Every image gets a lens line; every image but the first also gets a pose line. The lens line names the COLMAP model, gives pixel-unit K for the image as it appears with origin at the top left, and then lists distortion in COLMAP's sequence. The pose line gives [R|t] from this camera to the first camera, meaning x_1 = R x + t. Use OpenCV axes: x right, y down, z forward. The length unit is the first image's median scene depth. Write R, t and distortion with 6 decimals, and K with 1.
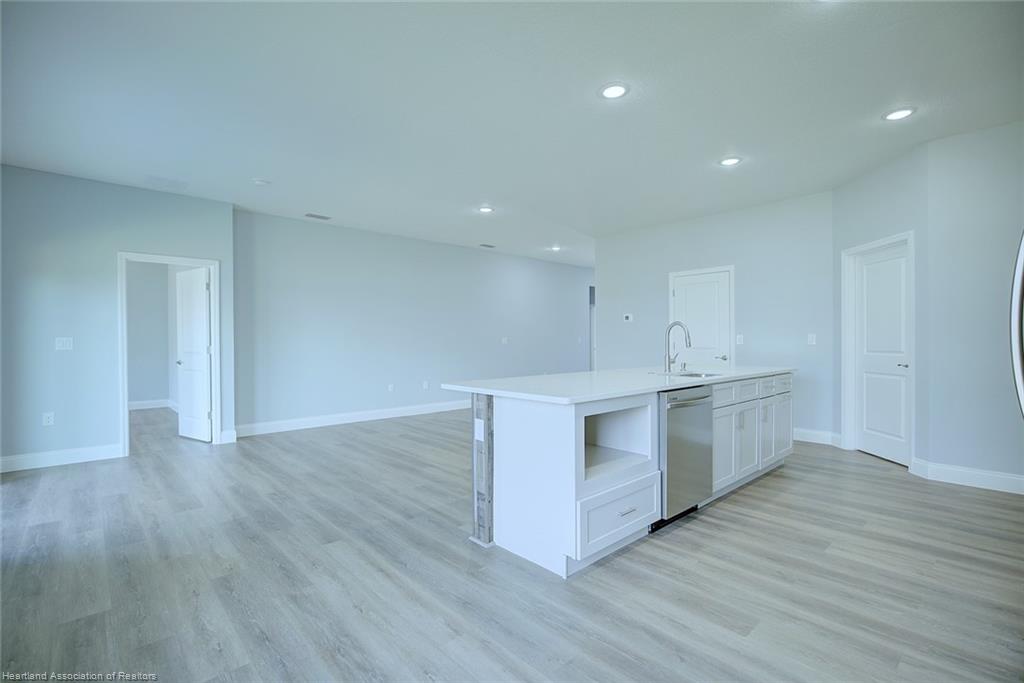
lens RADIAL K [[467.2, 0, 506.9], [0, 467.2, 341.6], [0, 0, 1]] dist [-0.001348, 0.000330]
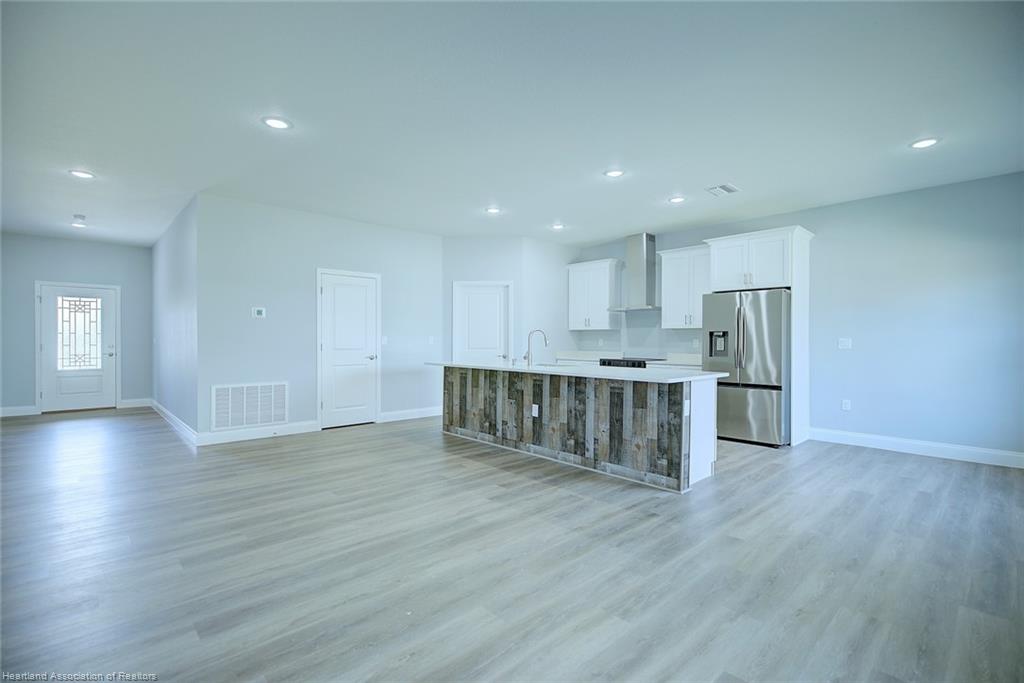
lens RADIAL K [[467.2, 0, 514.1], [0, 467.2, 339.1], [0, 0, 1]] dist [-0.001348, 0.000330]
pose [[-0.013708, 0.005509, 0.999891, -1.041458], [-0.002751, 0.999981, -0.005547, -0.004572], [-0.999902, -0.002827, -0.013692, 1.114382]]
